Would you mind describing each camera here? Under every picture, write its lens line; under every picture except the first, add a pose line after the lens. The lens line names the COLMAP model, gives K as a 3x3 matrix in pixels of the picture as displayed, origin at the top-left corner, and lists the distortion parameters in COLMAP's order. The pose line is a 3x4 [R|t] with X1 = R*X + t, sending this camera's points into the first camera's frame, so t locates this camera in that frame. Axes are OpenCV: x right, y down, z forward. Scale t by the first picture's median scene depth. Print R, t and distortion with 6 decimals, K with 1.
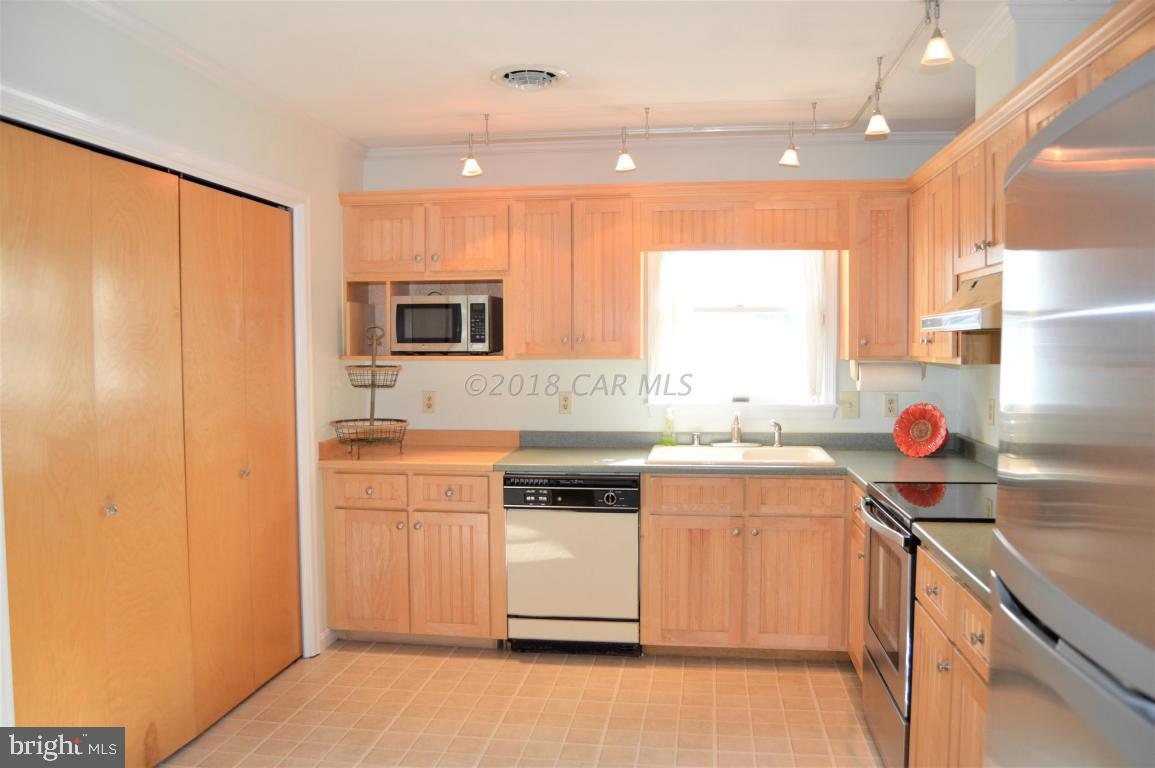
lens RADIAL K [[915.1, 0, 577.5], [0, 915.1, 384.0], [0, 0, 1]] dist [-0.087745, 0.007585]
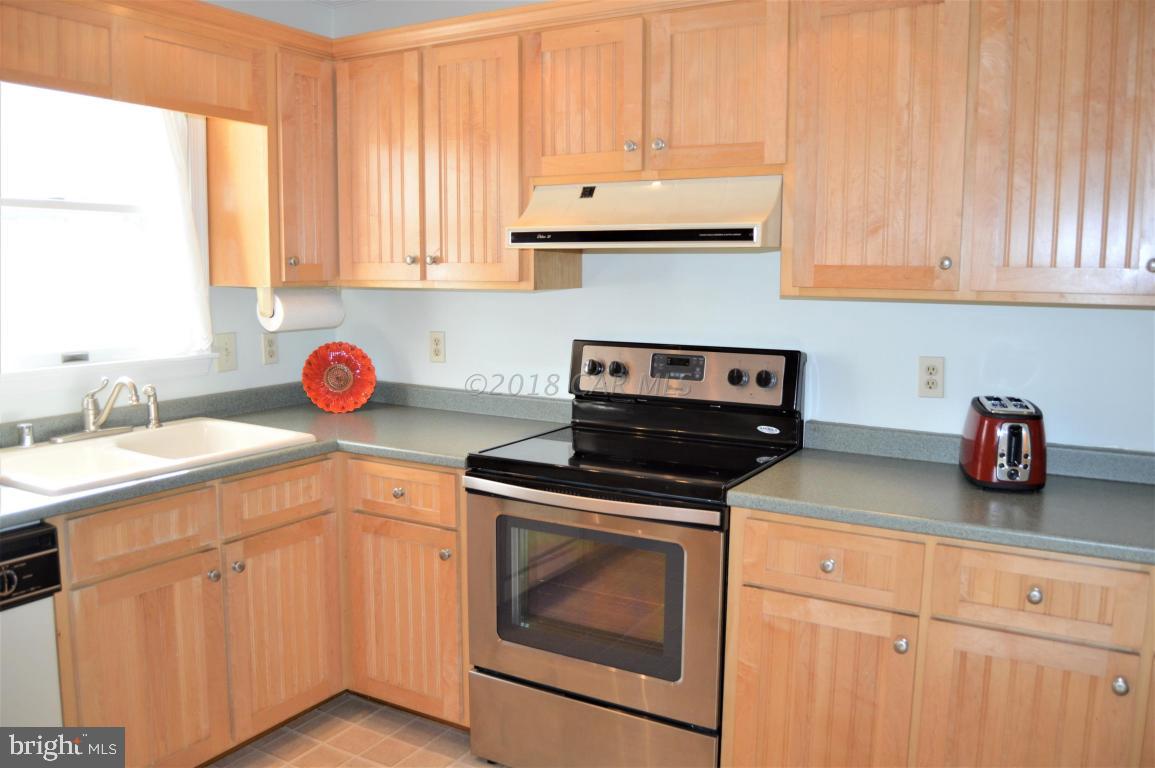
lens RADIAL K [[887.0, 0, 573.9], [0, 887.0, 386.1], [0, 0, 1]] dist [-0.090013, -0.000921]
pose [[0.370283, -0.108868, 0.922517, -0.237987], [0.029793, 0.993989, 0.105344, -0.014655], [-0.928441, -0.011523, 0.371301, 0.528702]]
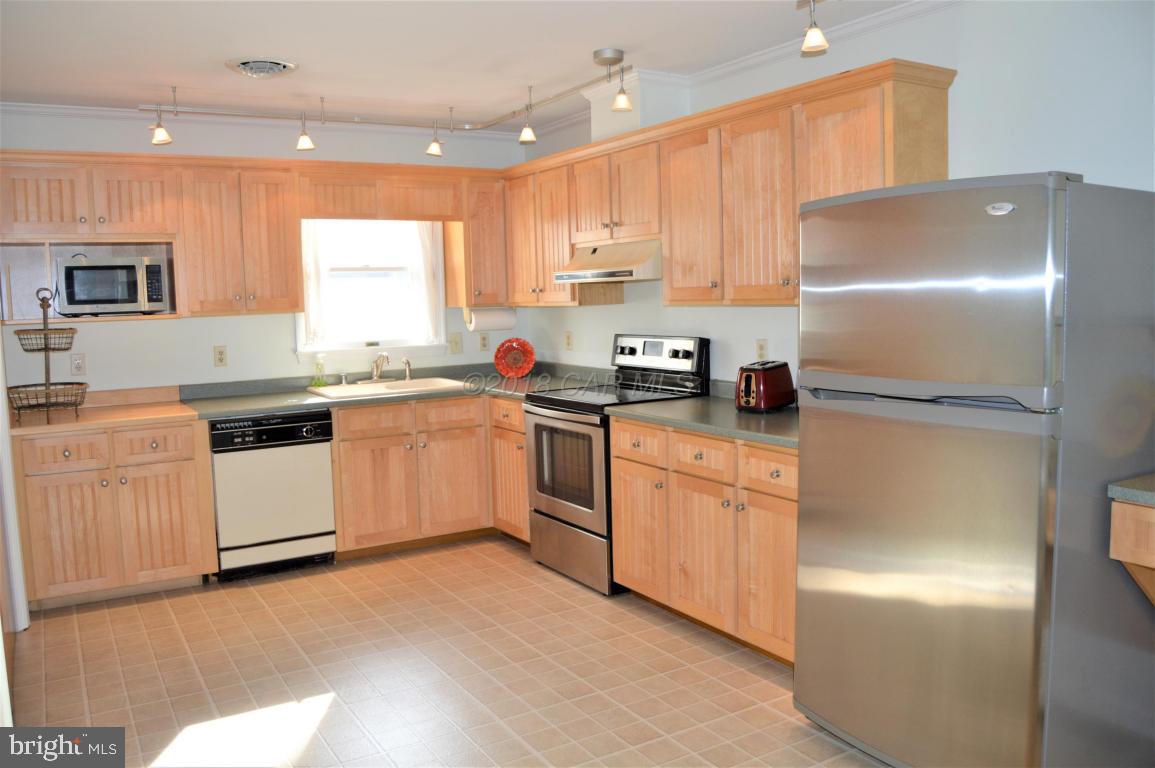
lens RADIAL K [[915.1, 0, 577.5], [0, 915.1, 384.0], [0, 0, 1]] dist [-0.087745, 0.007585]
pose [[0.774117, -0.079312, 0.628055, -0.399476], [0.051988, 0.996734, 0.061791, 0.010141], [-0.630905, -0.015182, 0.775712, -0.110487]]
